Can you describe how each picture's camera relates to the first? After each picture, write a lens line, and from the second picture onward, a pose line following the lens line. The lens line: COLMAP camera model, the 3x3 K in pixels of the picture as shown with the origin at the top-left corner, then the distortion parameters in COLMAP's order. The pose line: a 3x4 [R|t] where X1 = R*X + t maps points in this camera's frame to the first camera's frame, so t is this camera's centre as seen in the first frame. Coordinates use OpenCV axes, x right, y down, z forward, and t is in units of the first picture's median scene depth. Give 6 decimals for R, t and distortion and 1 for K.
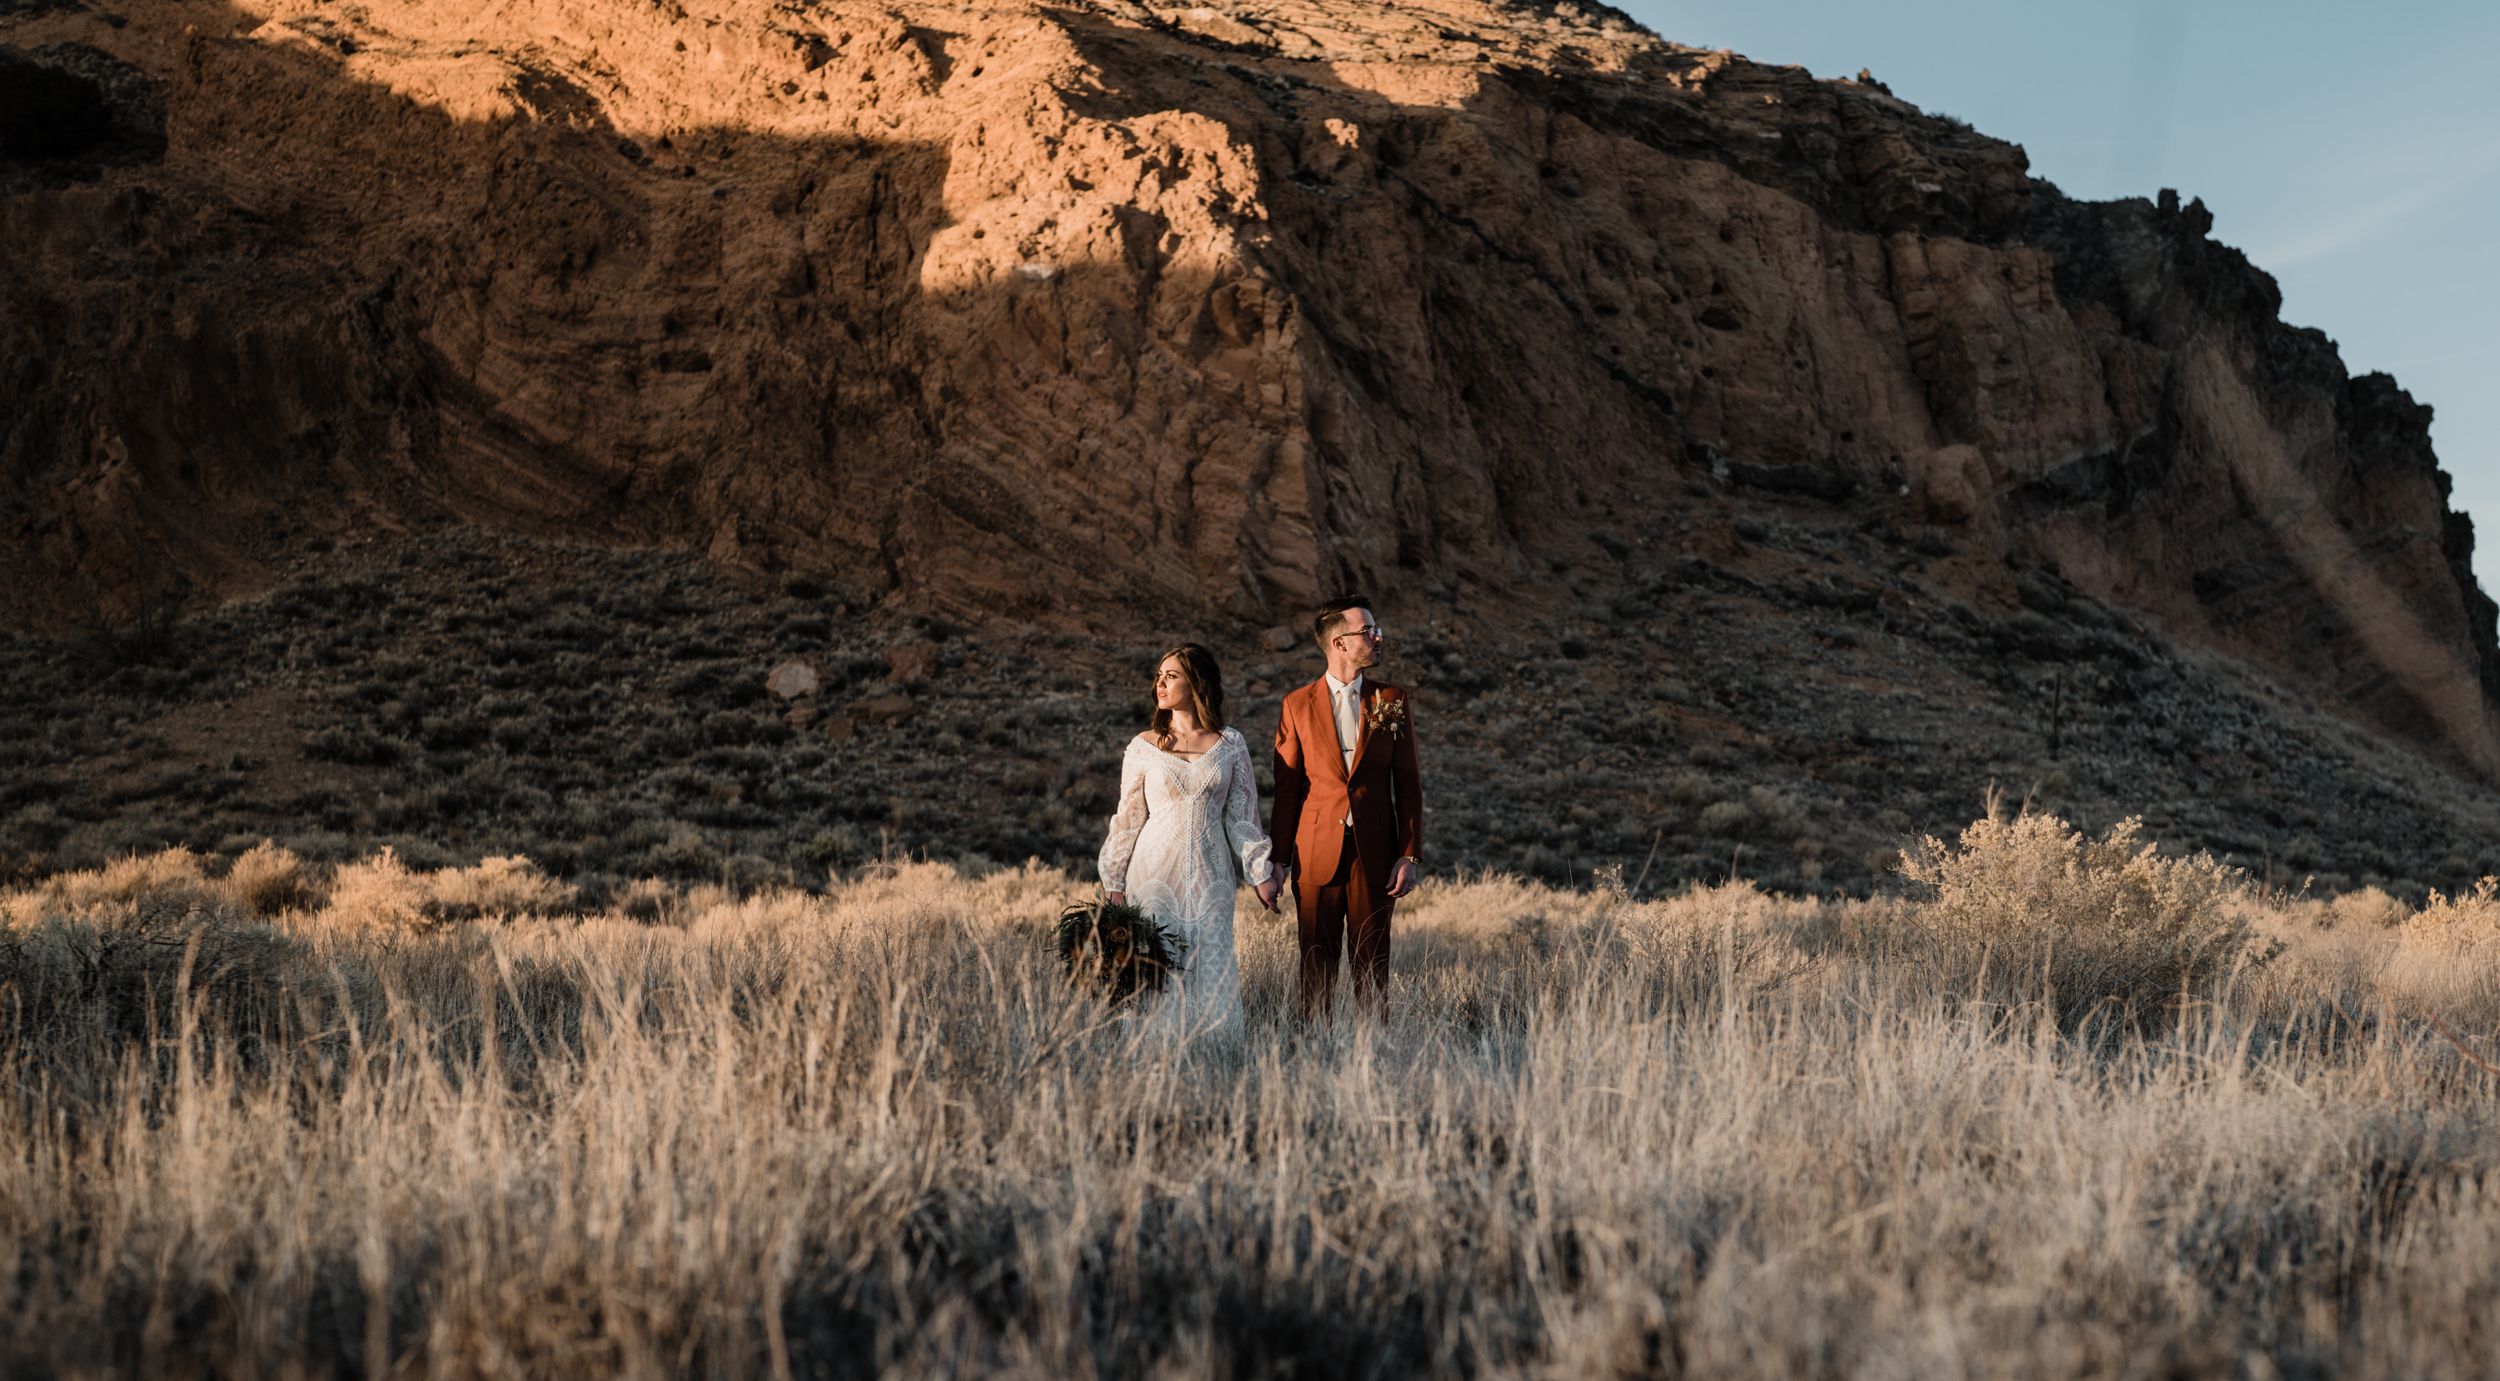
lens RADIAL K [[3559.1, 0, 1250.0], [0, 3559.1, 690.5], [0, 0, 1]] dist [-0.015985, 0.036458]
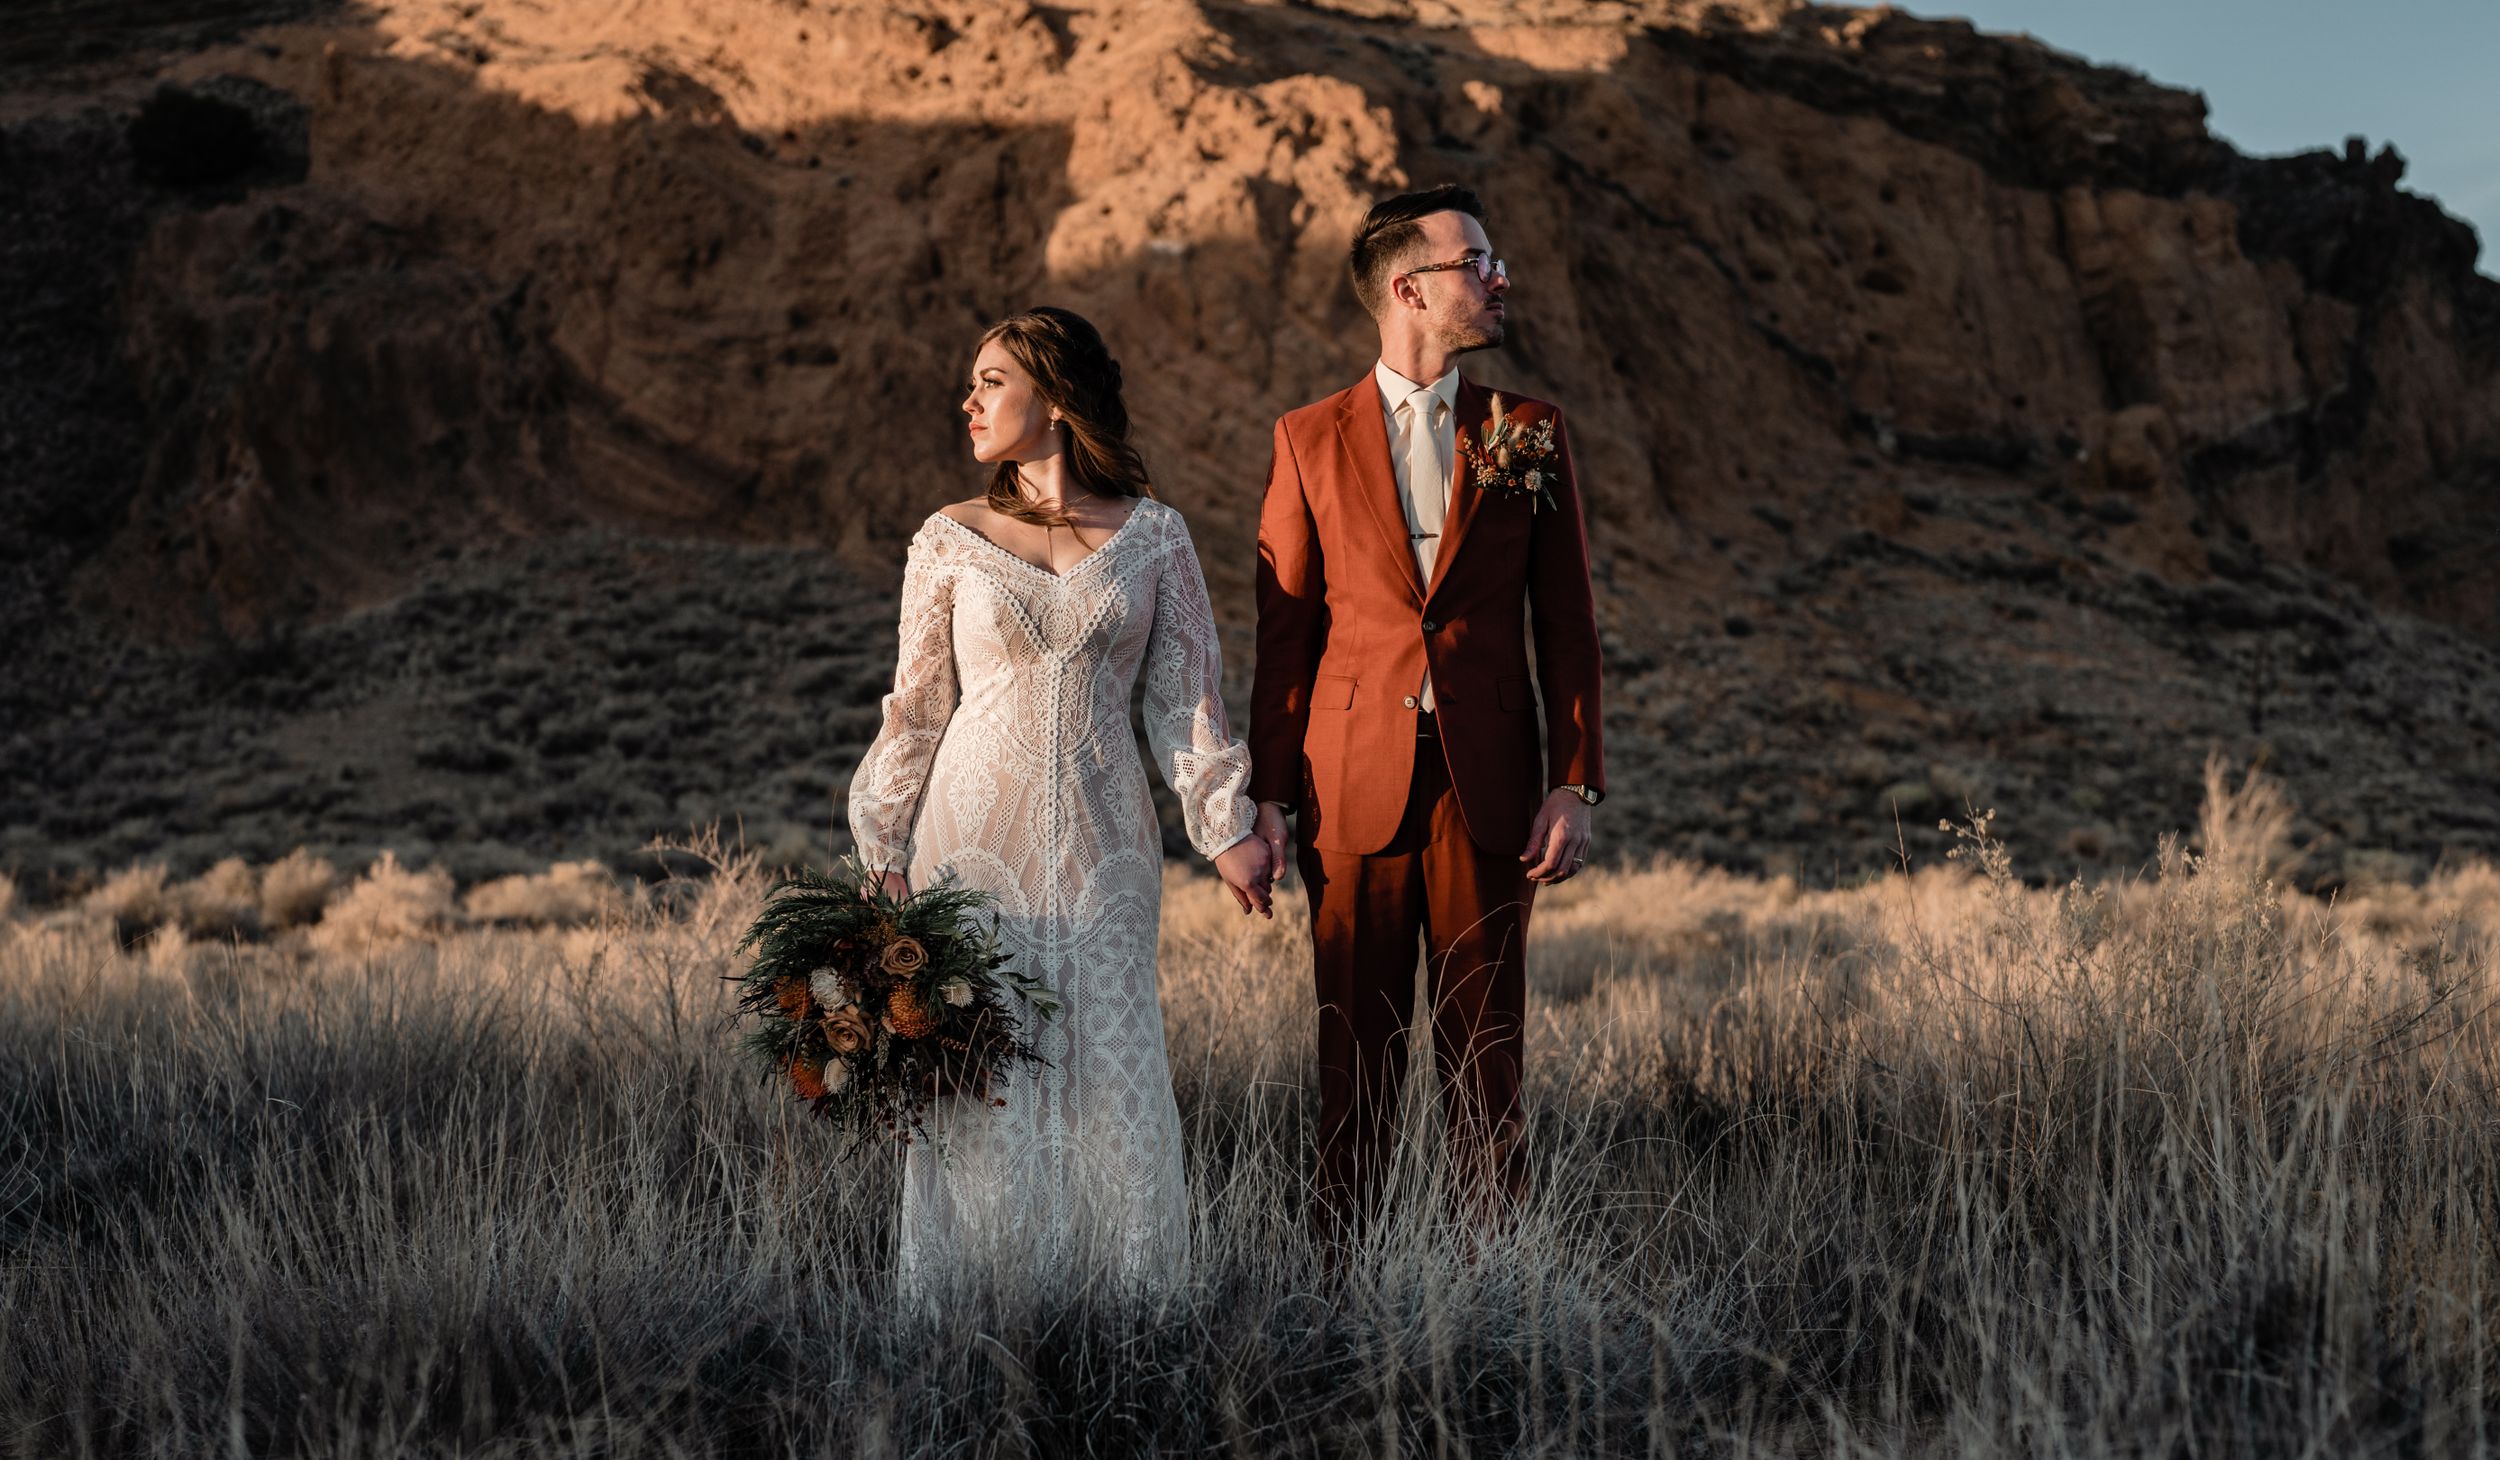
lens RADIAL K [[3033.7, 0, 1197.7], [0, 3033.7, 812.7], [0, 0, 1]] dist [-0.098620, 0.509457]
pose [[0.996931, -0.019152, -0.075911, 0.007375], [0.021452, 0.999331, 0.029605, 0.010643], [0.075293, -0.031142, 0.996675, 0.178180]]
